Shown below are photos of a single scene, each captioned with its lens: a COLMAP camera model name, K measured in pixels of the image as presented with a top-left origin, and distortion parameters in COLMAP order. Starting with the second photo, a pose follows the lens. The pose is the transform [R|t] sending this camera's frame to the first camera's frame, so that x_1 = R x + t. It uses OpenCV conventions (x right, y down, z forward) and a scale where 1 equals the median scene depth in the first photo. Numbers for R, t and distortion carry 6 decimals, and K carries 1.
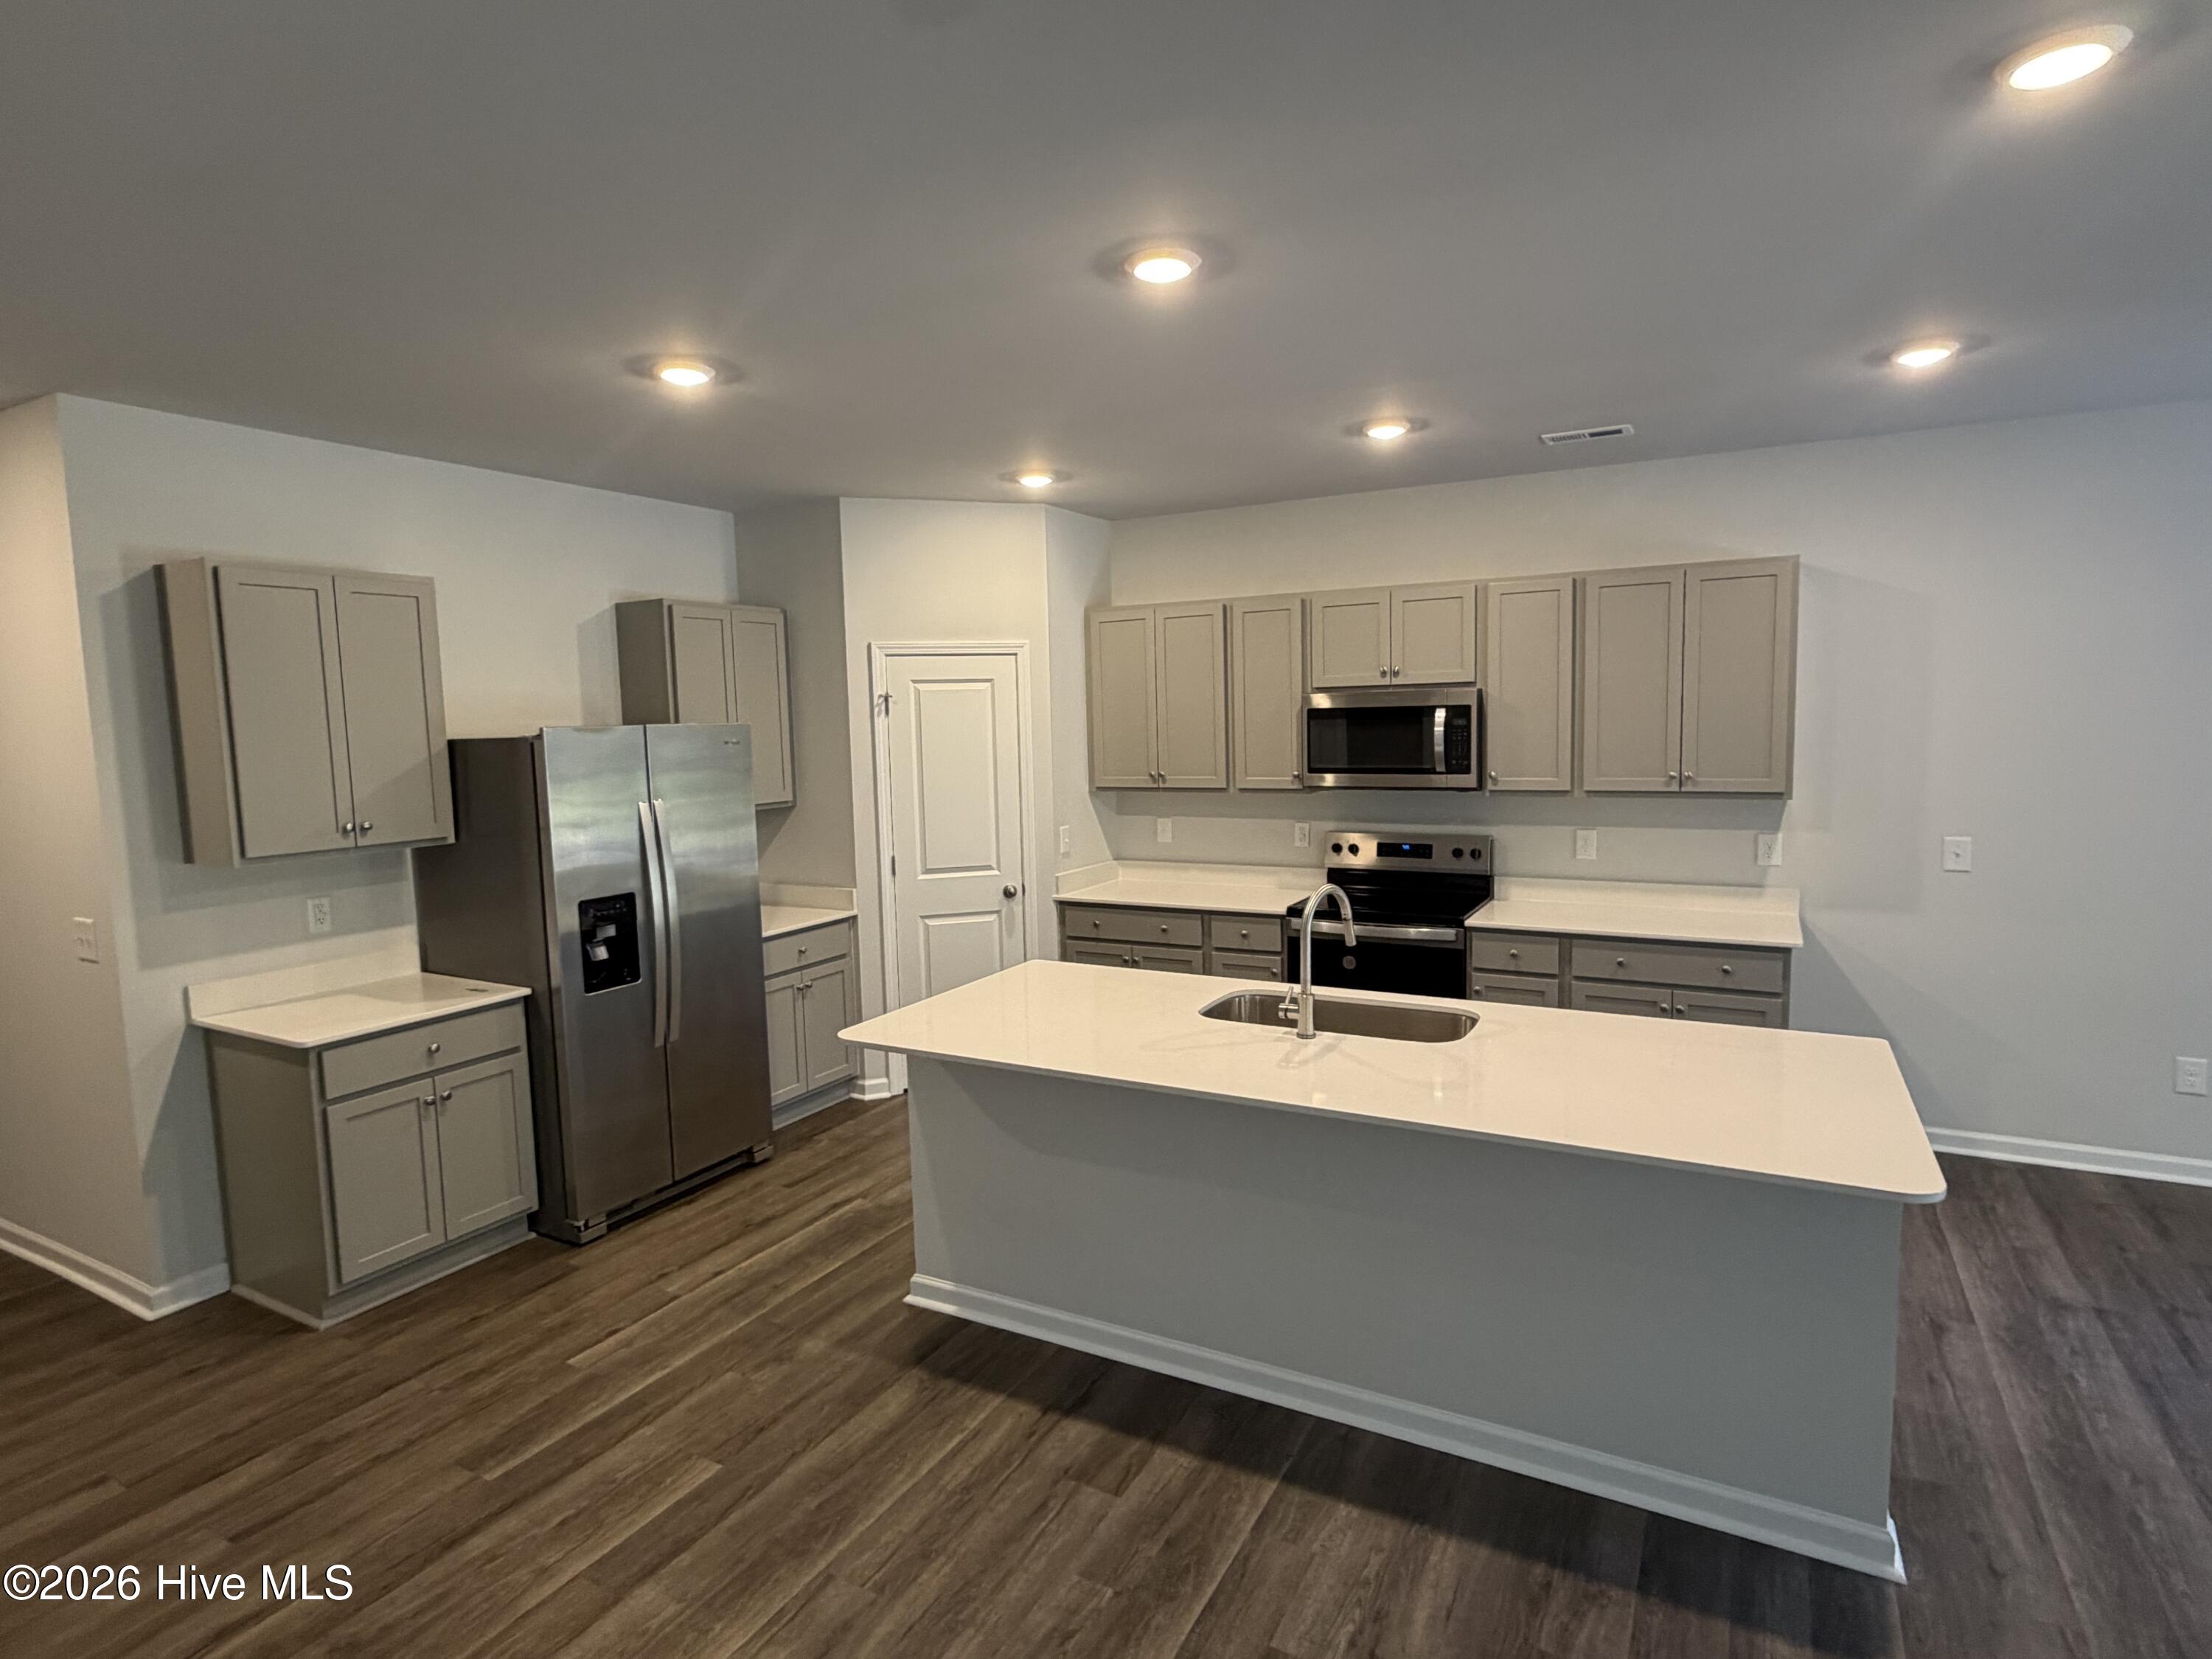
lens RADIAL K [[1172.4, 0, 1090.9], [0, 1172.4, 836.4], [0, 0, 1]] dist [-0.001208, 0.001957]
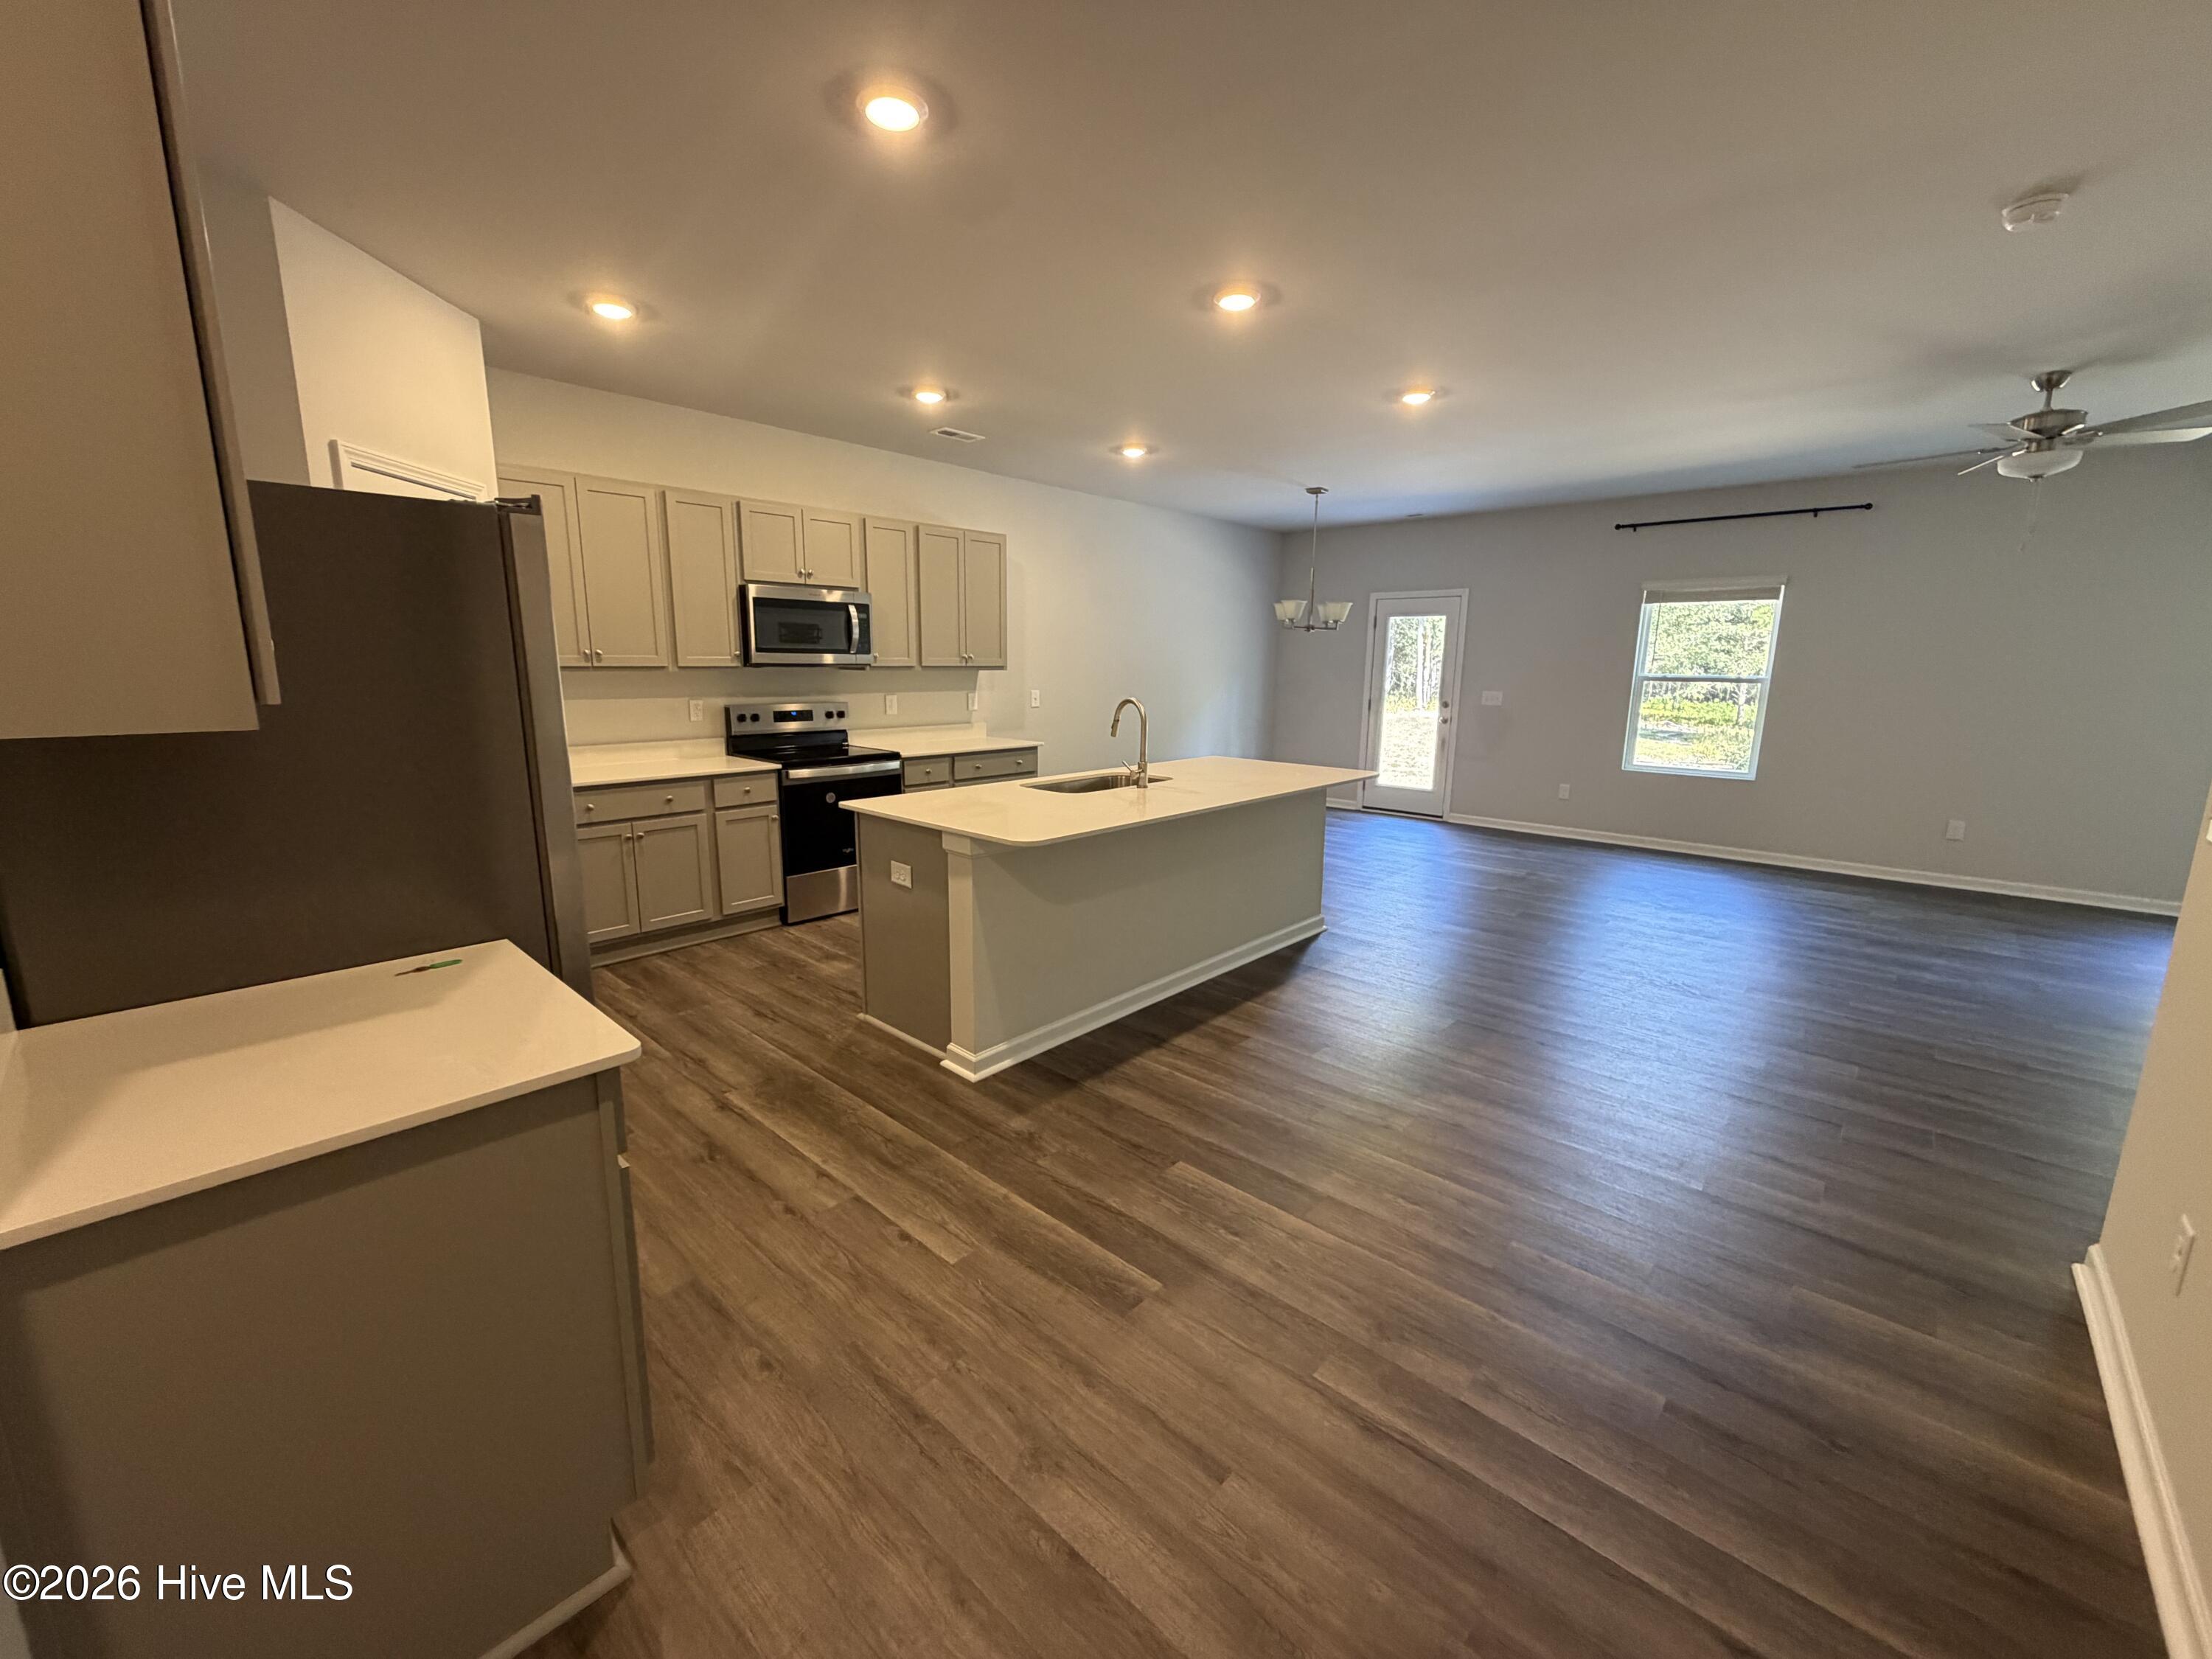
lens RADIAL K [[879.5, 0, 1100.9], [0, 879.5, 829.5], [0, 0, 1]] dist [-0.000717, 0.000259]
pose [[0.234241, -0.157153, 0.959392, -0.838152], [0.084182, 0.986420, 0.141027, 0.037477], [-0.968527, 0.047729, 0.244290, 0.599204]]
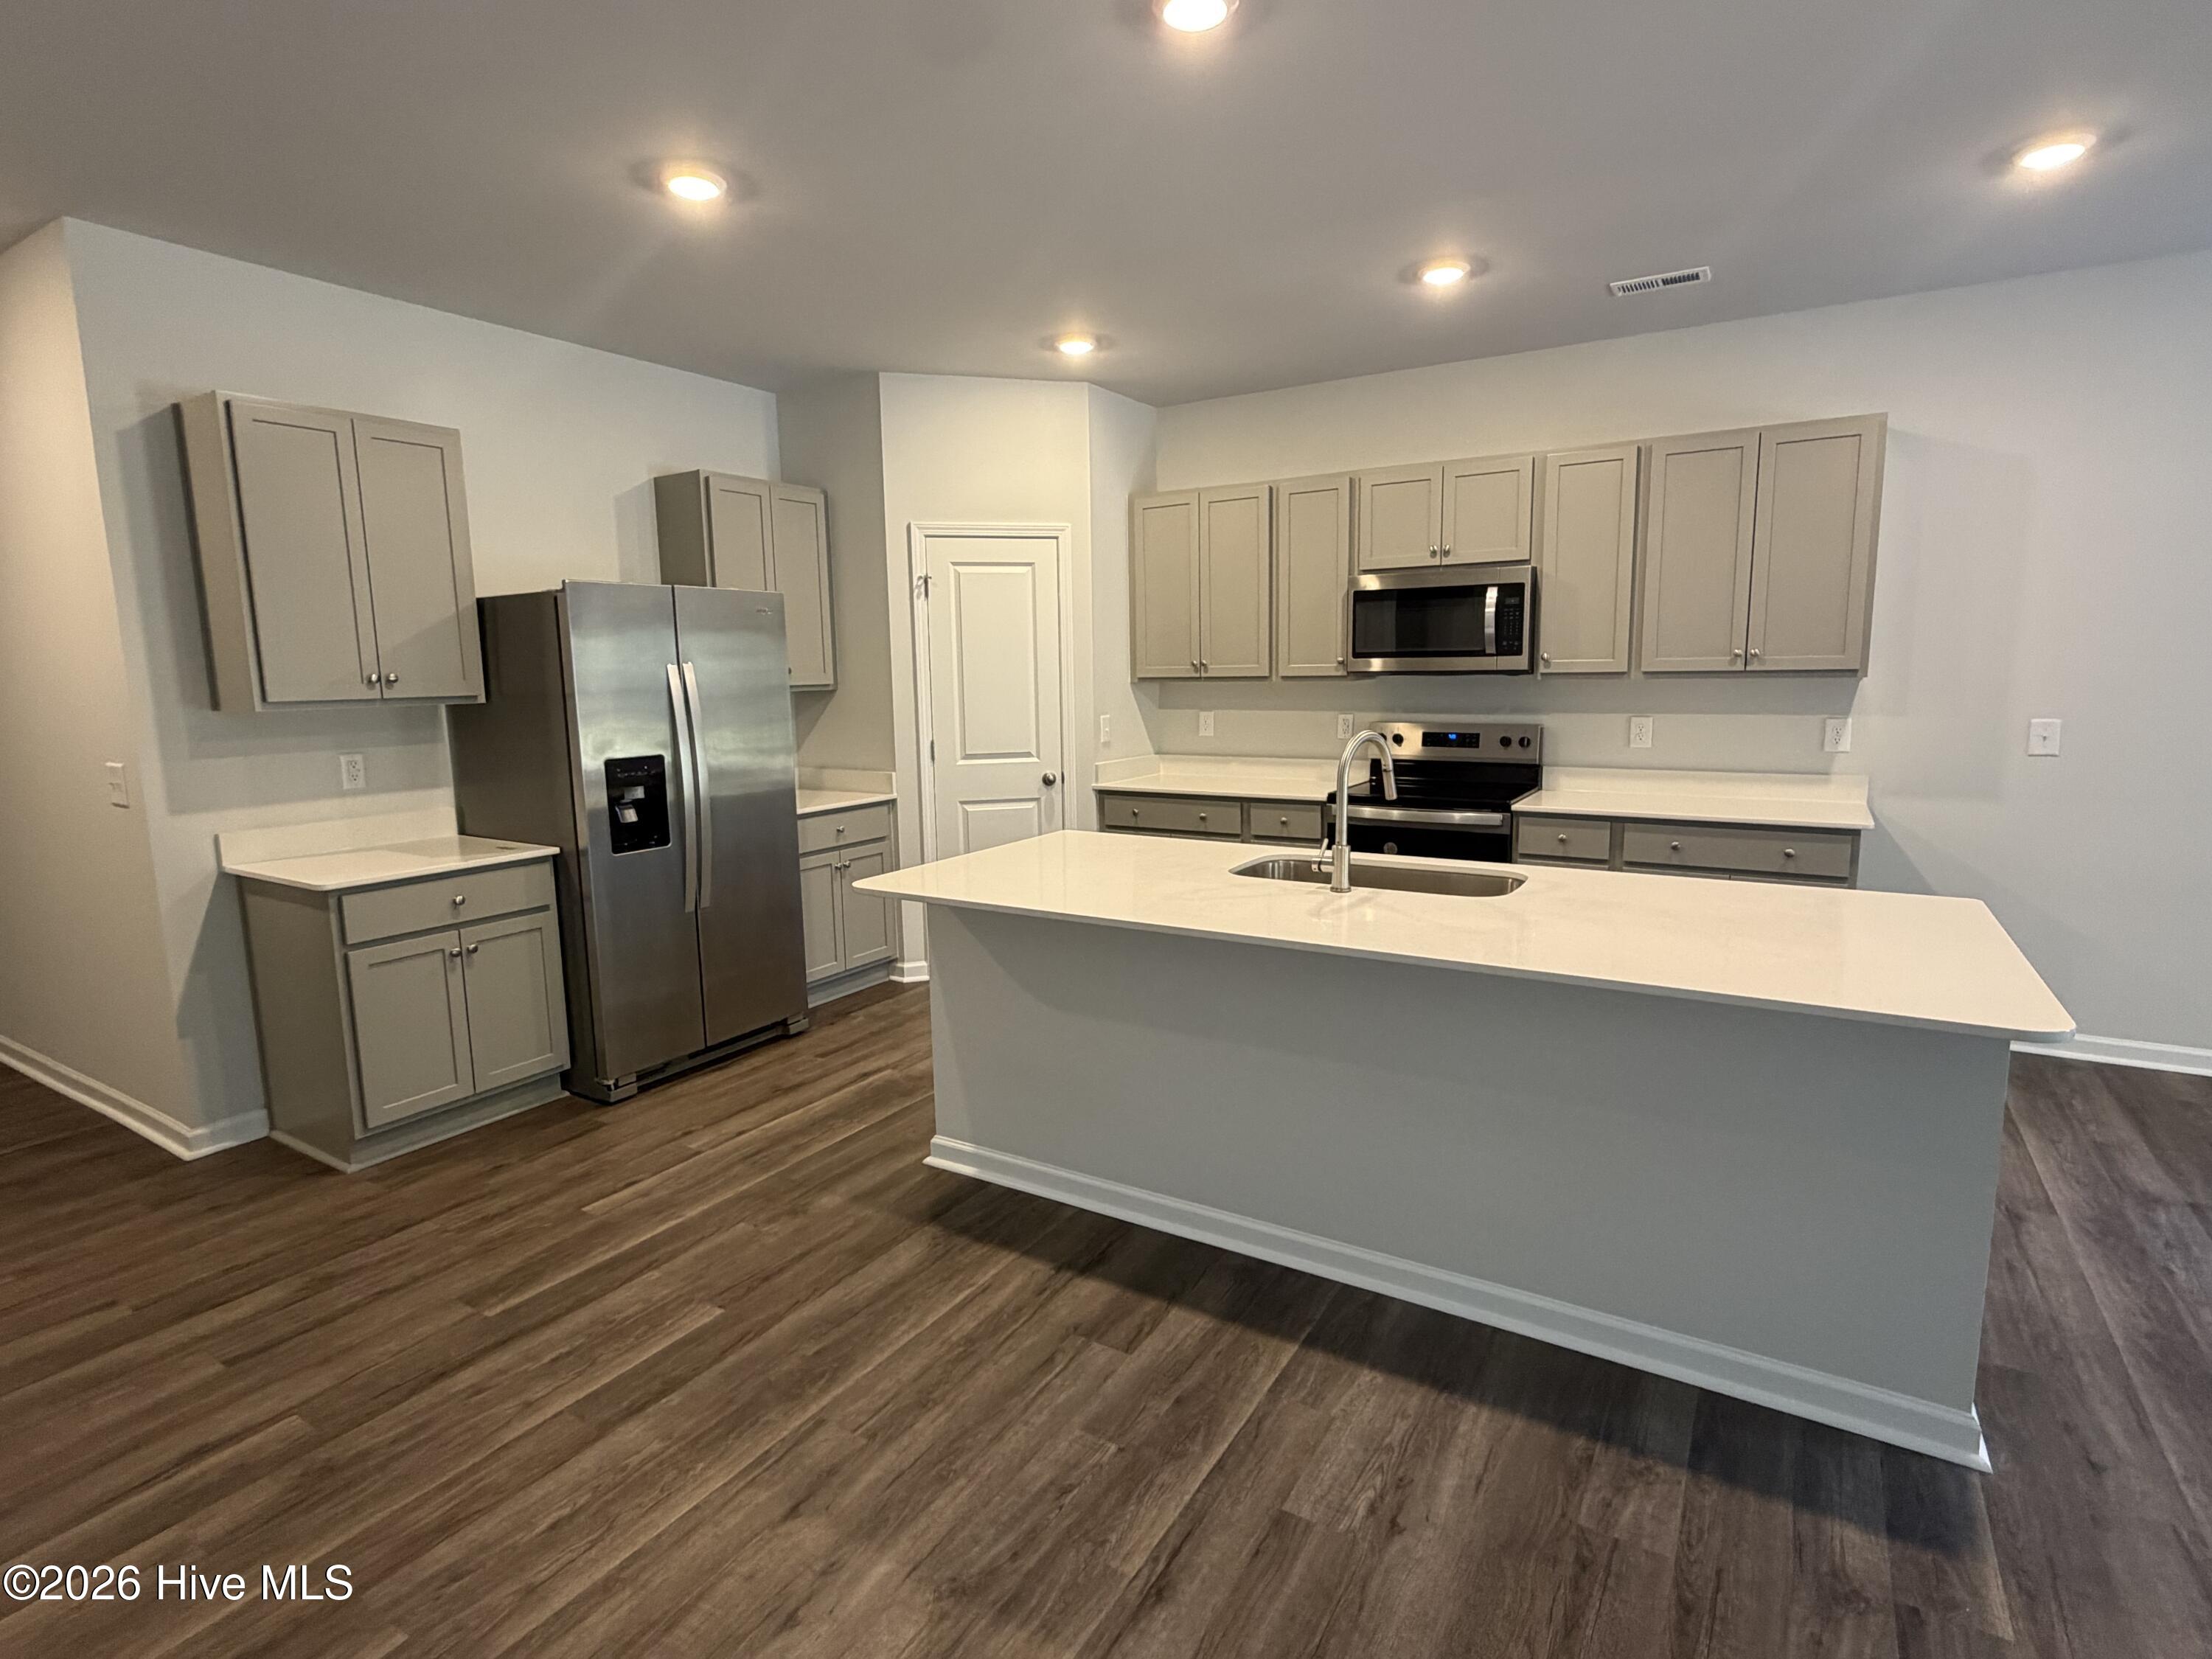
lens RADIAL K [[1108.6, 0, 1099.5], [0, 1108.6, 829.1], [0, 0, 1]] dist [0.001562, 0.000115]
pose [[0.998935, 0.014913, -0.043654, 0.022159], [-0.012937, 0.998895, 0.045192, 0.066204], [0.044280, -0.044579, 0.998024, 0.081535]]
